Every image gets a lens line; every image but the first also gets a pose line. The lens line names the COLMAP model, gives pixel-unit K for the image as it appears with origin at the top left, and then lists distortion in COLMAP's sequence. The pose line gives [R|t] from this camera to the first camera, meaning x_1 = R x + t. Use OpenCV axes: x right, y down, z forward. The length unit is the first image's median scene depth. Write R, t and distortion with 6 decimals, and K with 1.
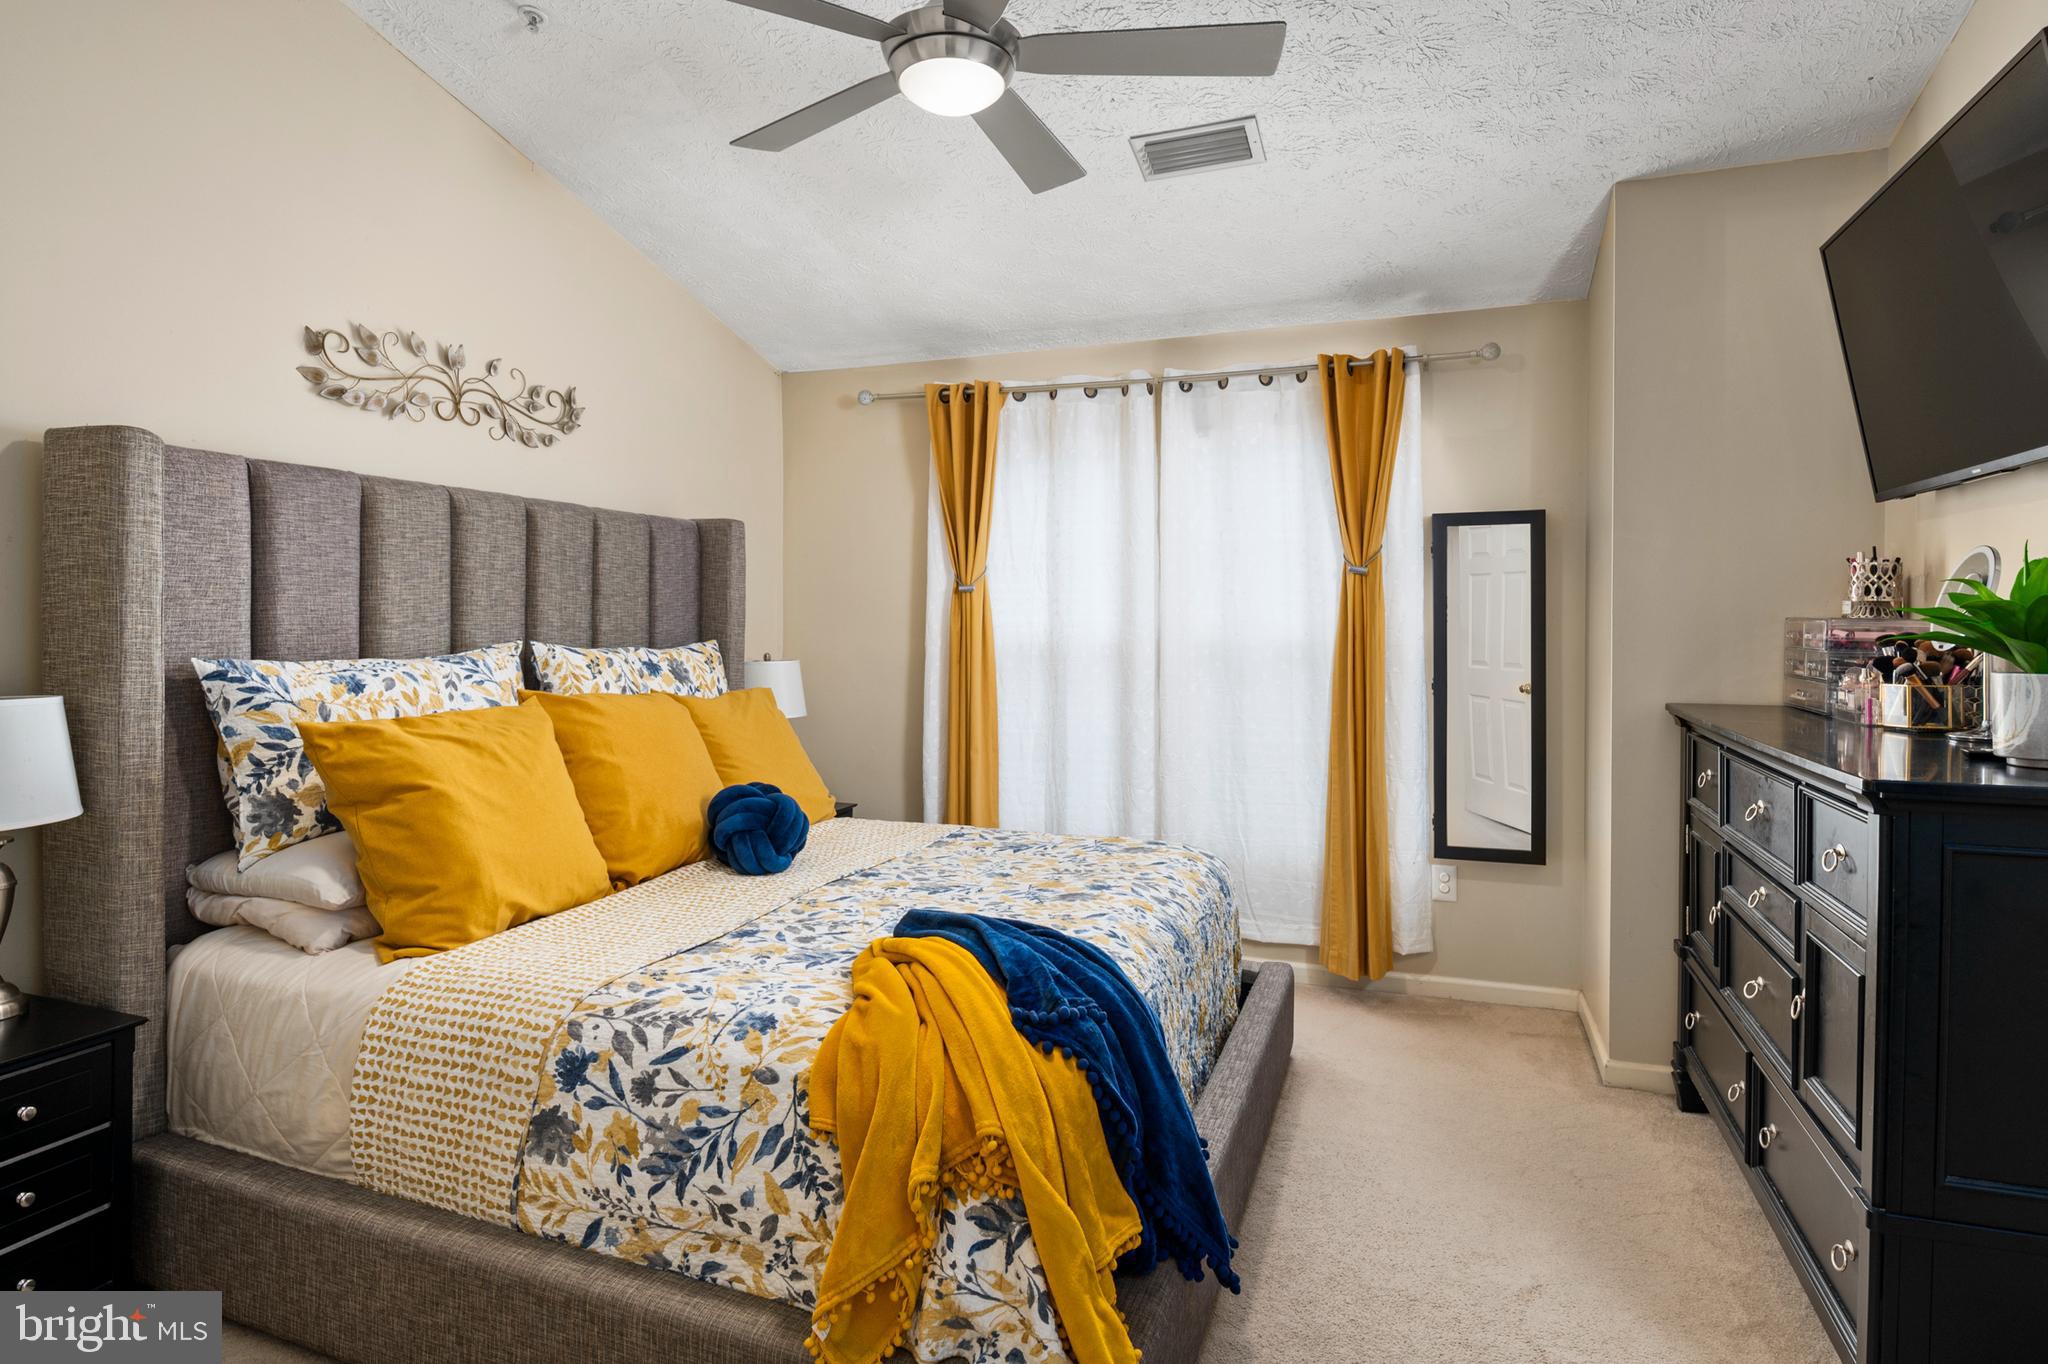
lens RADIAL K [[1103.1, 0, 1024.0], [0, 1103.1, 682.0], [0, 0, 1]] dist [-0.011271, -0.001094]
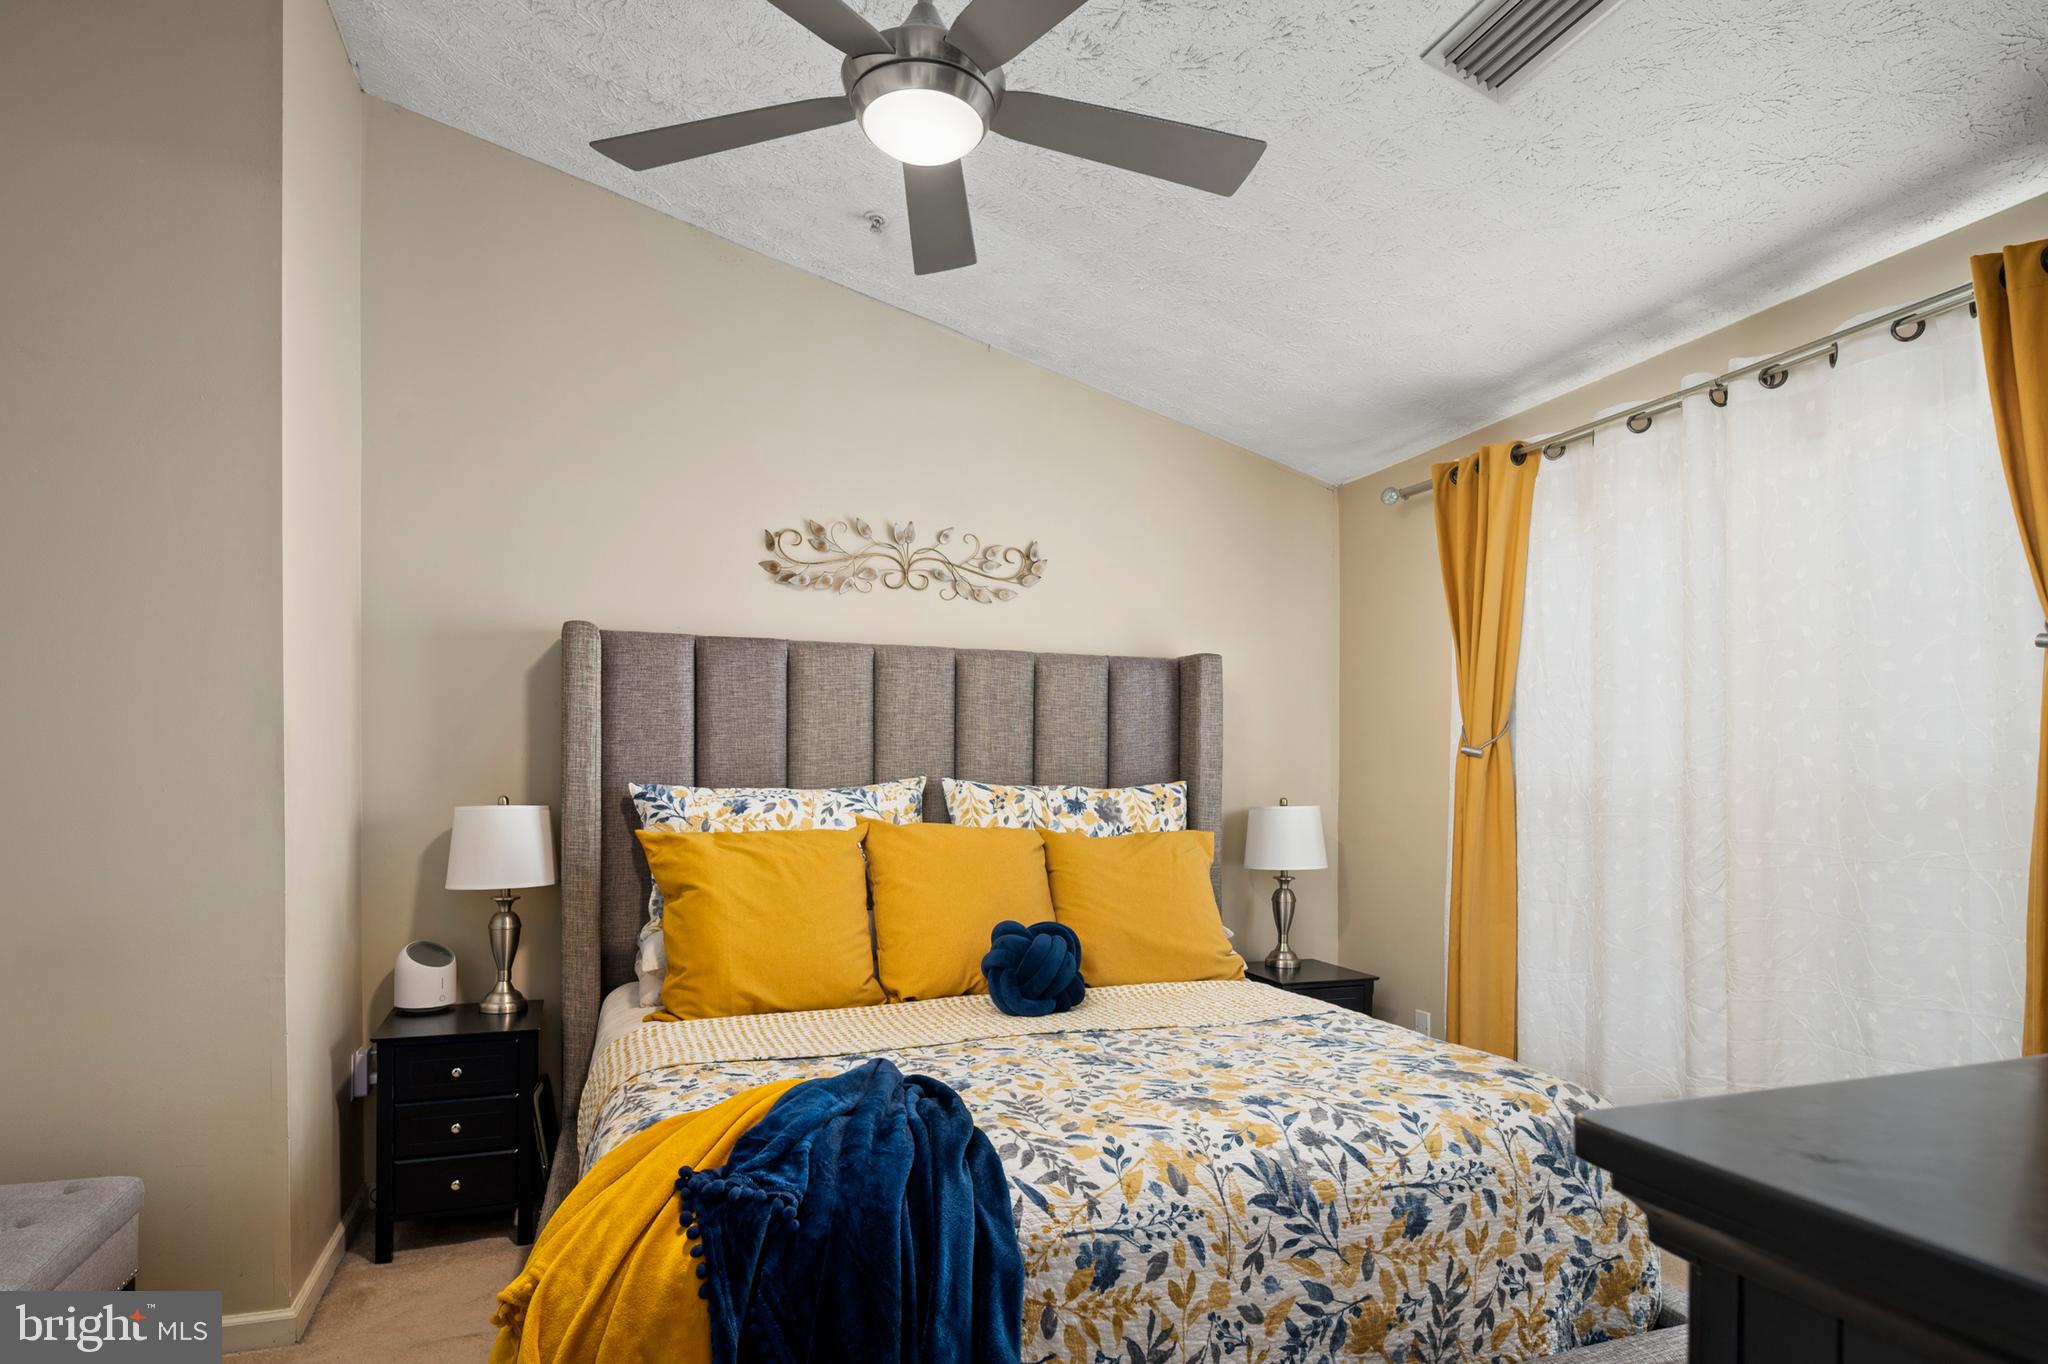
lens RADIAL K [[1105.7, 0, 1017.1], [0, 1105.7, 829.4], [0, 0, 1]] dist [0.002655, -0.000154]
pose [[0.643023, 0.031499, -0.765199, 0.483318], [-0.042494, 0.999082, 0.005418, 0.006629], [0.764667, 0.029033, 0.643771, 0.361980]]
